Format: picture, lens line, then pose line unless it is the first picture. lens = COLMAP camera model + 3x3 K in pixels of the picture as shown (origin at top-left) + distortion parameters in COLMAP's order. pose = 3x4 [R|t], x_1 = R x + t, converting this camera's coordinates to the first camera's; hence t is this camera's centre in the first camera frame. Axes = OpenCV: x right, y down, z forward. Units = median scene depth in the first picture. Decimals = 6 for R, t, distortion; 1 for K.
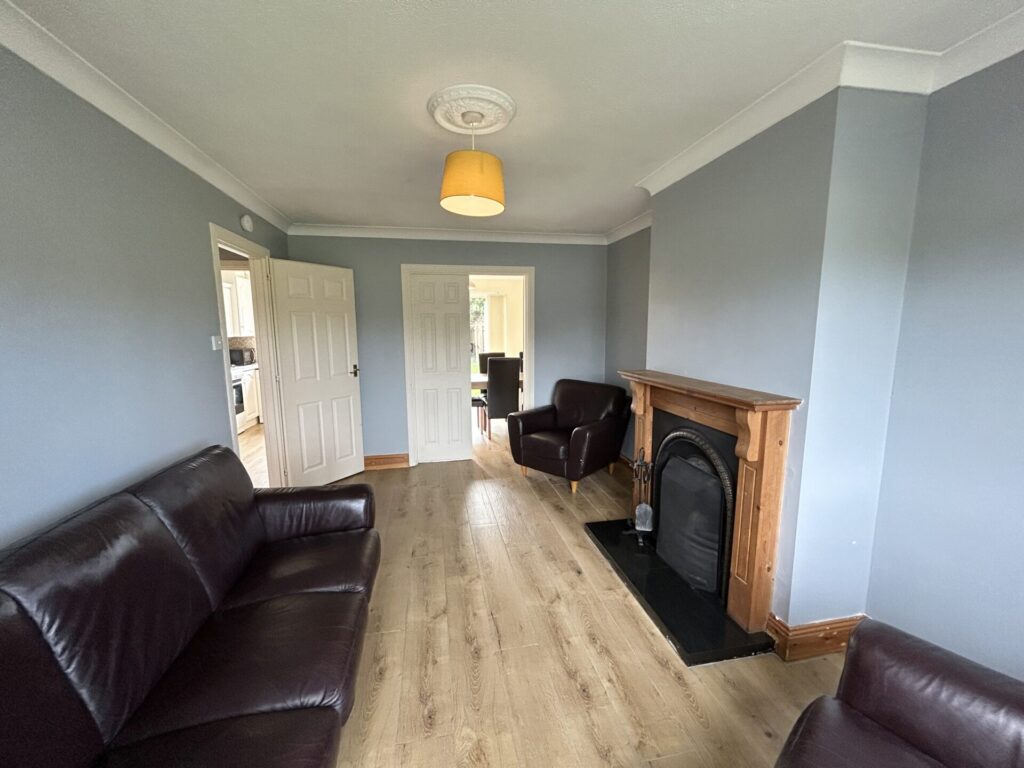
lens RADIAL K [[414.5, 0, 509.9], [0, 414.5, 384.2], [0, 0, 1]] dist [0.008566, 0.000564]
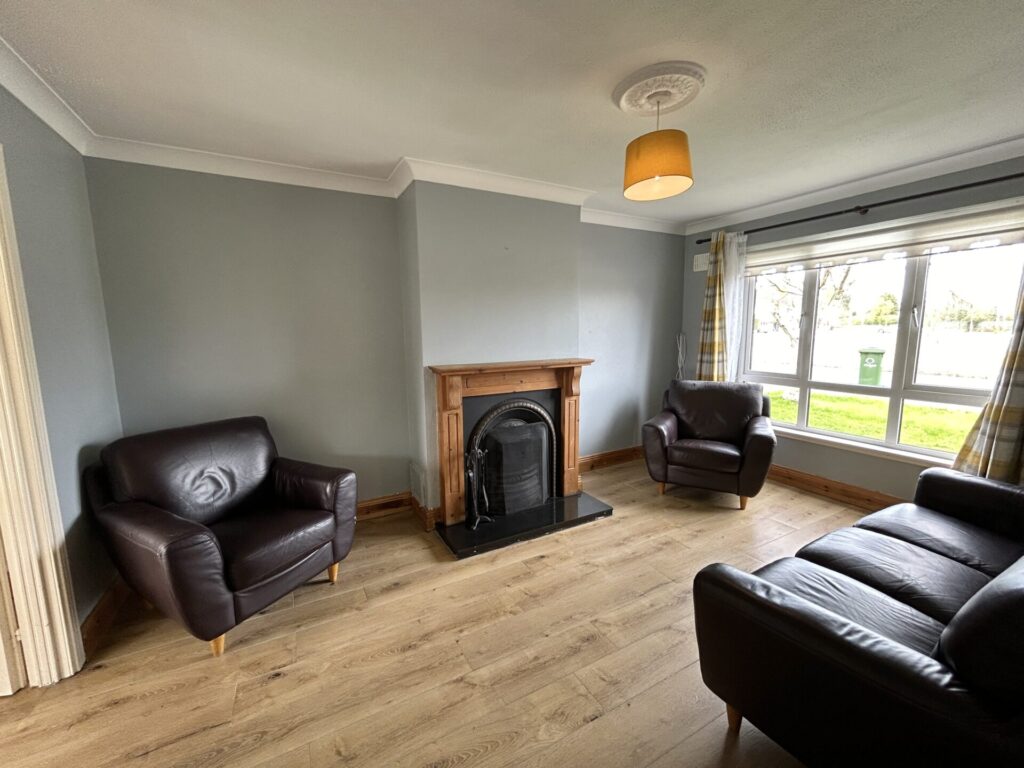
lens RADIAL K [[414.5, 0, 510.4], [0, 414.5, 384.6], [0, 0, 1]] dist [0.008566, 0.000564]
pose [[-0.296721, -0.115762, 0.947922, -0.807064], [0.150414, 0.974570, 0.166099, -0.158818], [-0.943044, 0.191866, -0.271764, 1.399785]]
